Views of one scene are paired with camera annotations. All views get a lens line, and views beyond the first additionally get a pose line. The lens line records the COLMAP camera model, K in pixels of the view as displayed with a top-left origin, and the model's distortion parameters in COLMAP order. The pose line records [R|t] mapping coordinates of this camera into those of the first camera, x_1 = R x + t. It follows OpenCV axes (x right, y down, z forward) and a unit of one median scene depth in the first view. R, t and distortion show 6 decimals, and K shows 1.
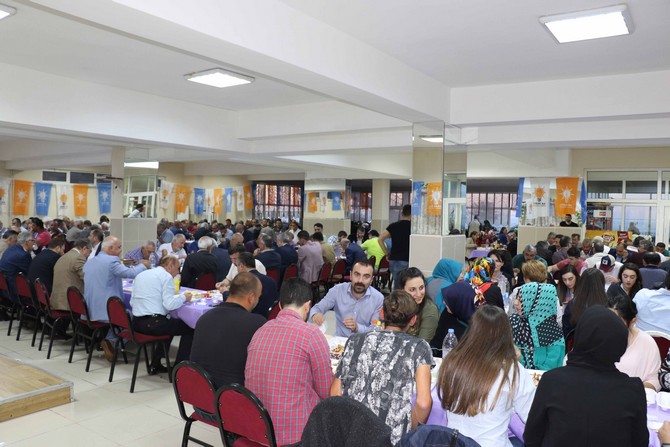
lens RADIAL K [[547.2, 0, 335.5], [0, 547.2, 222.8], [0, 0, 1]] dist [0.010223, 0.011204]
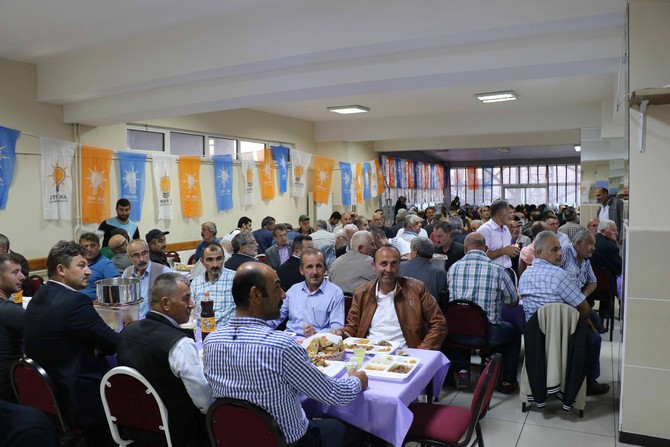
lens RADIAL K [[547.2, 0, 334.6], [0, 547.2, 222.9], [0, 0, 1]] dist [0.010223, 0.011204]
pose [[0.952311, -0.044785, 0.301825, -0.501699], [0.032623, 0.998444, 0.045220, -0.027354], [-0.303380, -0.033217, 0.952290, 0.479178]]
